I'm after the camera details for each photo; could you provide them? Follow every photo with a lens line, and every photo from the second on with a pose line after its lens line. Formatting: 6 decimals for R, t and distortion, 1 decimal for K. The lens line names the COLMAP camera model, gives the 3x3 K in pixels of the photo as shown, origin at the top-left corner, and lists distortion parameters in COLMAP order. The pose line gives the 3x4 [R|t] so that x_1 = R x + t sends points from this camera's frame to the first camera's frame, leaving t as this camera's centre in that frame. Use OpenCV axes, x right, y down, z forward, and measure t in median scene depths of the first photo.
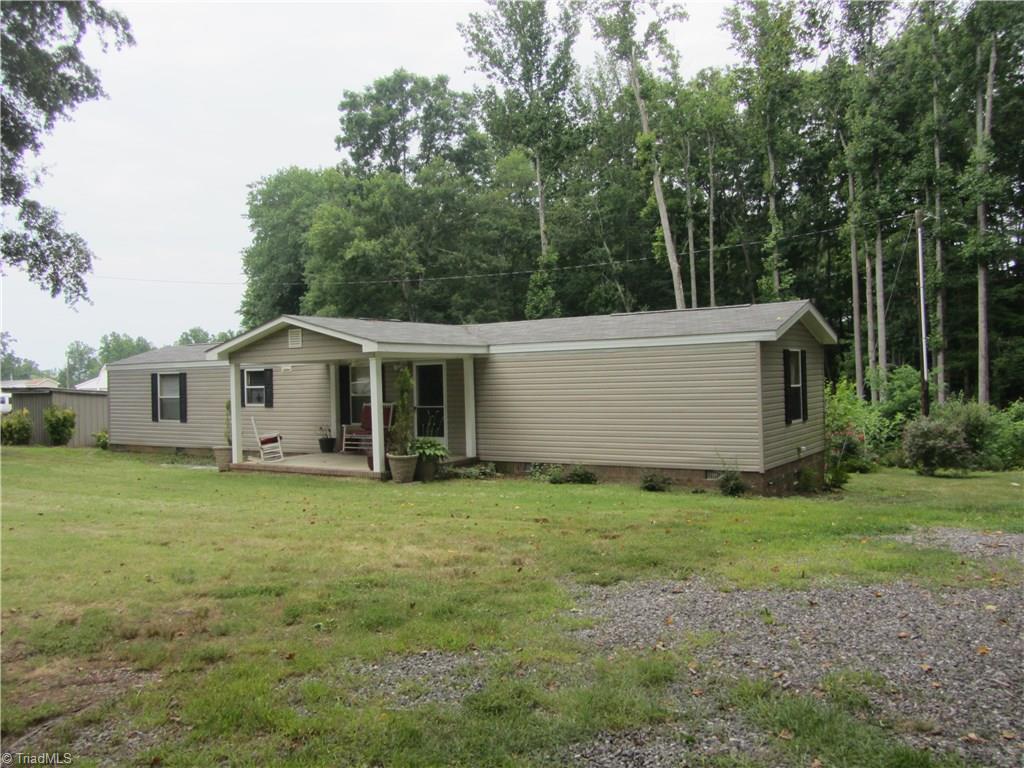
lens RADIAL K [[849.8, 0, 504.3], [0, 849.8, 380.6], [0, 0, 1]] dist [-0.047365, 0.020473]
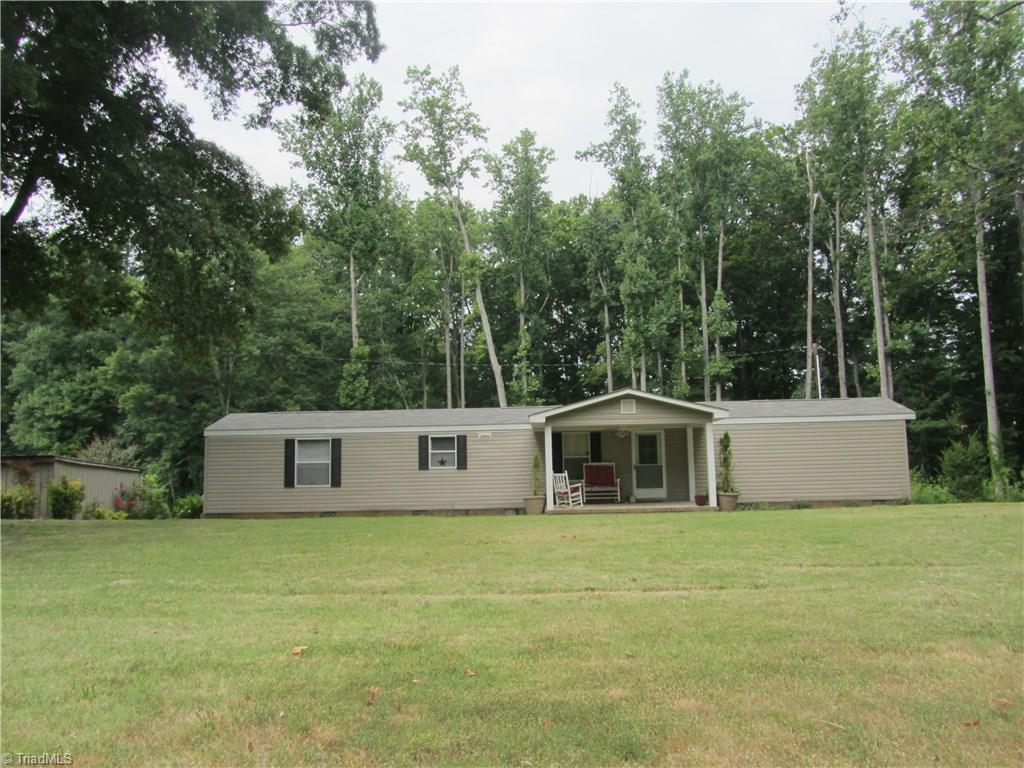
lens RADIAL K [[849.8, 0, 519.7], [0, 849.8, 385.8], [0, 0, 1]] dist [-0.047365, 0.020473]
pose [[0.836836, 0.058235, 0.544348, -0.448707], [0.003671, 0.993707, -0.111952, 0.025735], [-0.547442, 0.095684, 0.831355, 0.004553]]
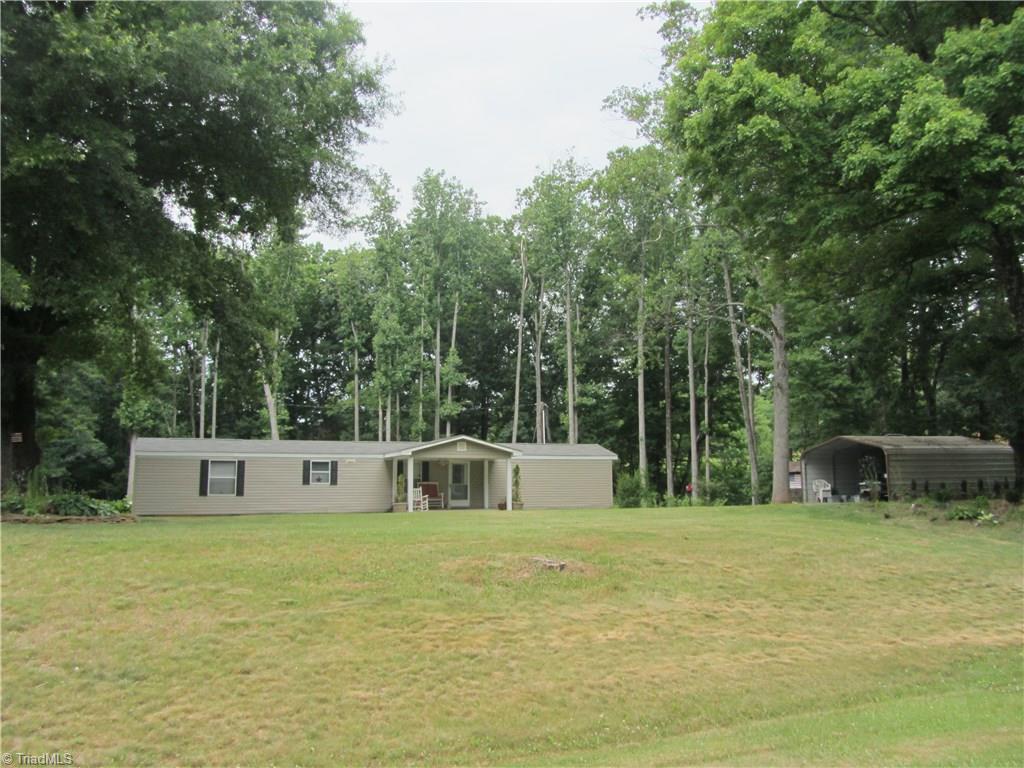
lens RADIAL K [[849.8, 0, 519.5], [0, 849.8, 382.9], [0, 0, 1]] dist [-0.047365, 0.020473]
pose [[0.559228, 0.121732, 0.820028, -0.763468], [-0.005548, 0.989688, -0.143135, 0.036503], [-0.828995, 0.075495, 0.554136, -0.105634]]
